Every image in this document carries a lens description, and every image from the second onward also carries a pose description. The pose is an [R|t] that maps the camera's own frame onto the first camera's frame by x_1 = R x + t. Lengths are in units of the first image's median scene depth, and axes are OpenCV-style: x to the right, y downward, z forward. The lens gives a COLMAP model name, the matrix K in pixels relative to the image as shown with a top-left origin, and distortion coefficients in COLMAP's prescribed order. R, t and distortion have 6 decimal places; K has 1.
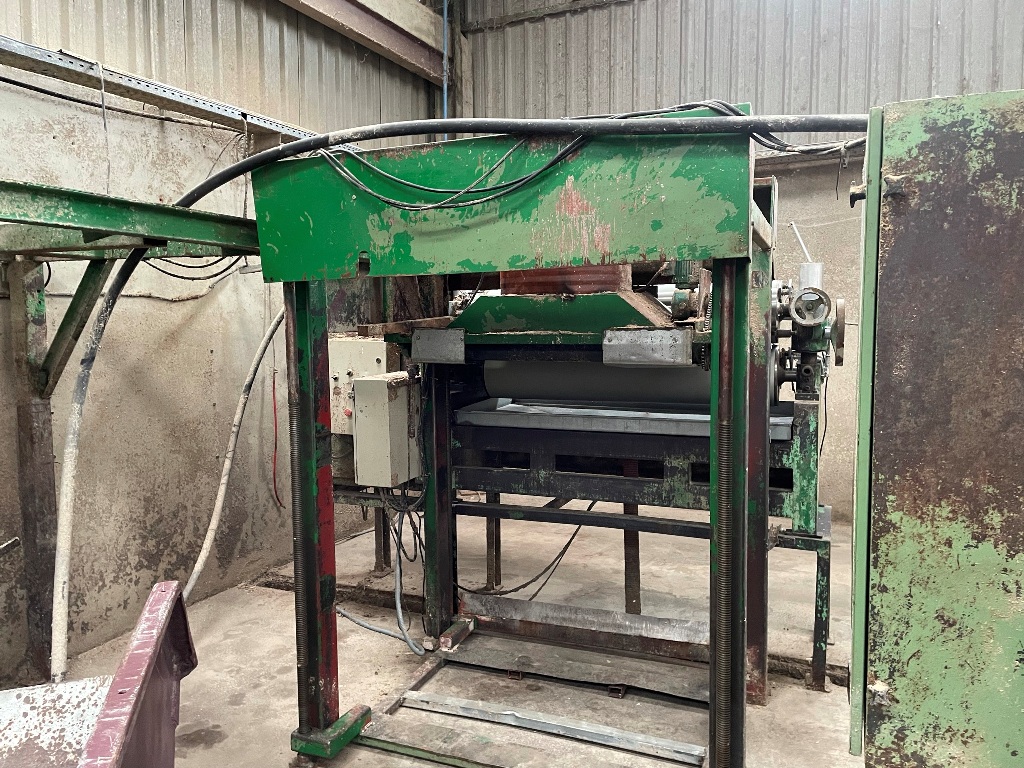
lens RADIAL K [[776.8, 0, 488.6], [0, 776.8, 391.1], [0, 0, 1]] dist [0.086933, -0.106095]
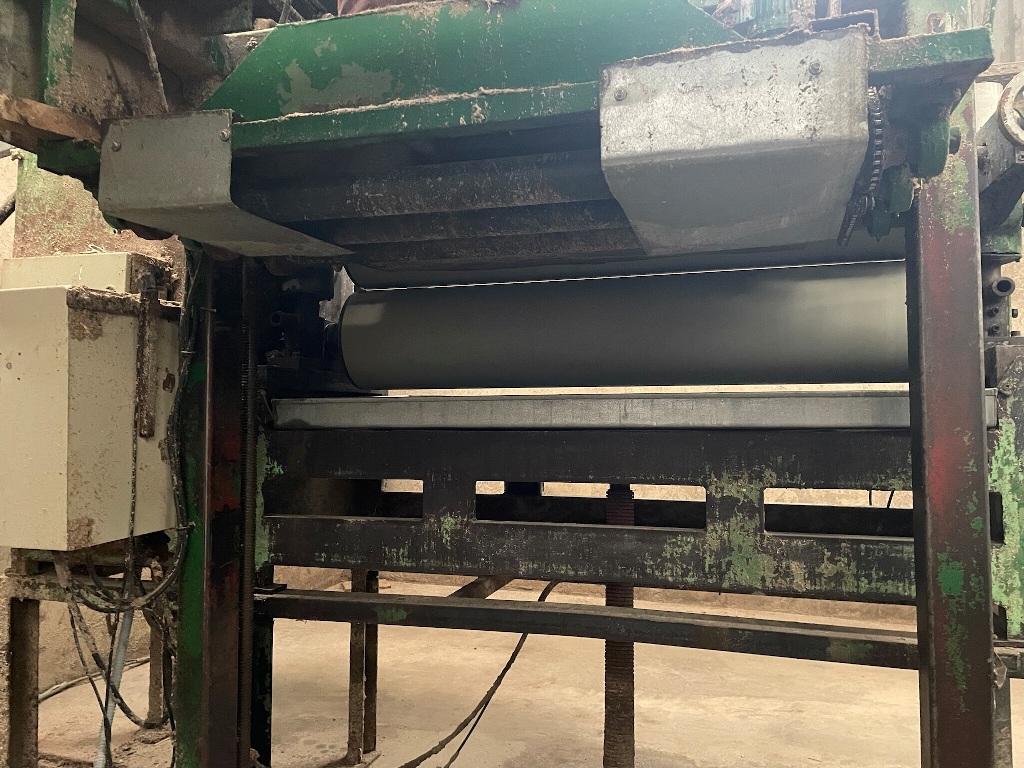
lens RADIAL K [[776.8, 0, 519.1], [0, 776.8, 378.6], [0, 0, 1]] dist [0.086933, -0.106095]
pose [[0.992166, 0.017368, 0.123715, 0.048792], [0.000327, 0.989925, -0.141592, 0.081012], [-0.124927, 0.140523, 0.982164, 0.482004]]
